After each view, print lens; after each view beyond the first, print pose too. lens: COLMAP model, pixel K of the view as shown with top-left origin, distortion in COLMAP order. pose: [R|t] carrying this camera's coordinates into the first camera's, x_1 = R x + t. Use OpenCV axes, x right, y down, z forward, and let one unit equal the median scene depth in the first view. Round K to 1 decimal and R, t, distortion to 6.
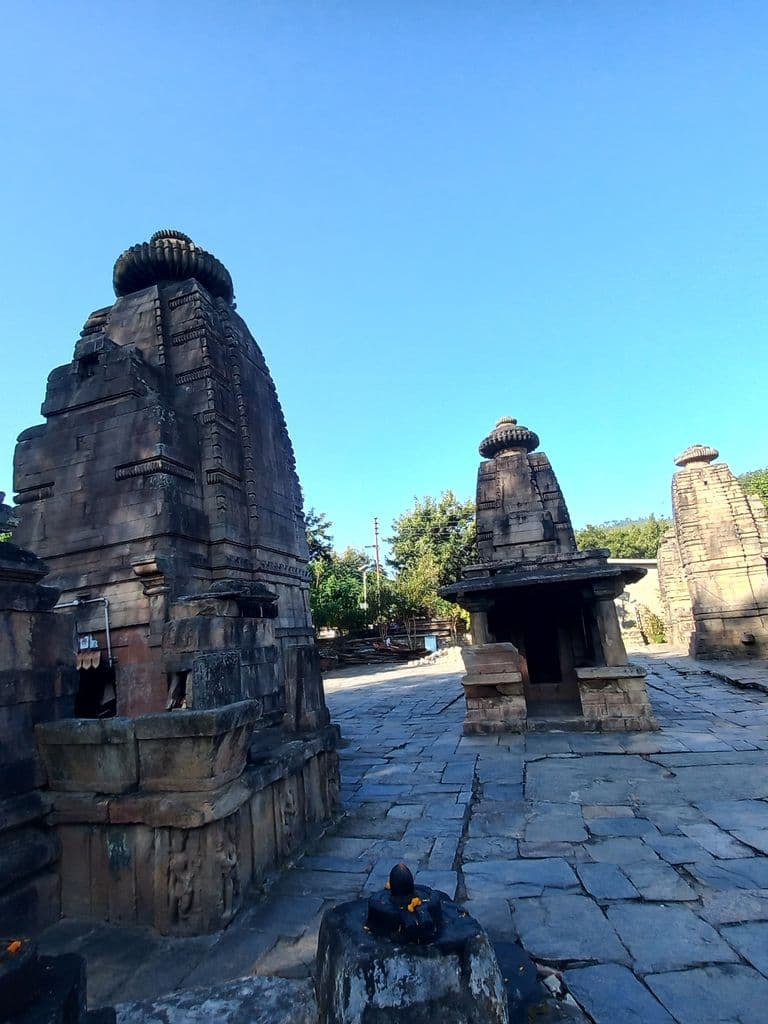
lens RADIAL K [[537.4, 0, 384.0], [0, 537.4, 512.0], [0, 0, 1]] dist [0.001034, -0.000881]
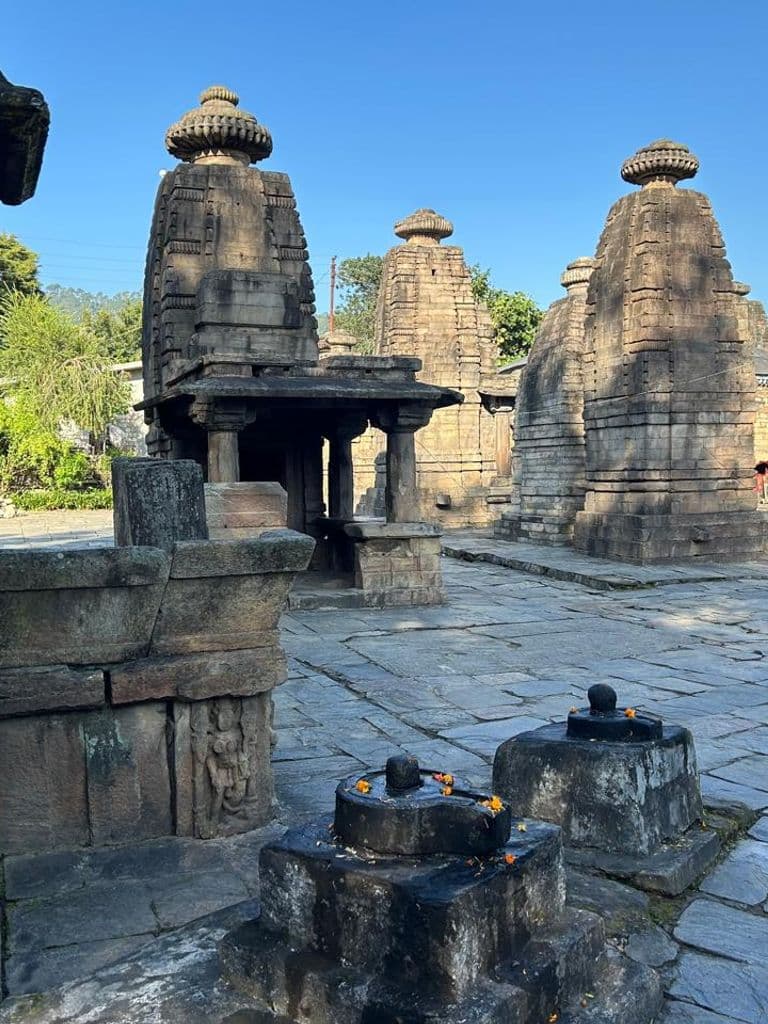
lens RADIAL K [[1019.8, 0, 384.0], [0, 1019.8, 512.0], [0, 0, 1]] dist [0.111839, -0.004842]
pose [[0.784219, 0.043710, 0.618943, -0.452966], [-0.194754, 0.964446, 0.178649, 0.034252], [-0.589128, -0.260642, 0.764849, -0.030139]]
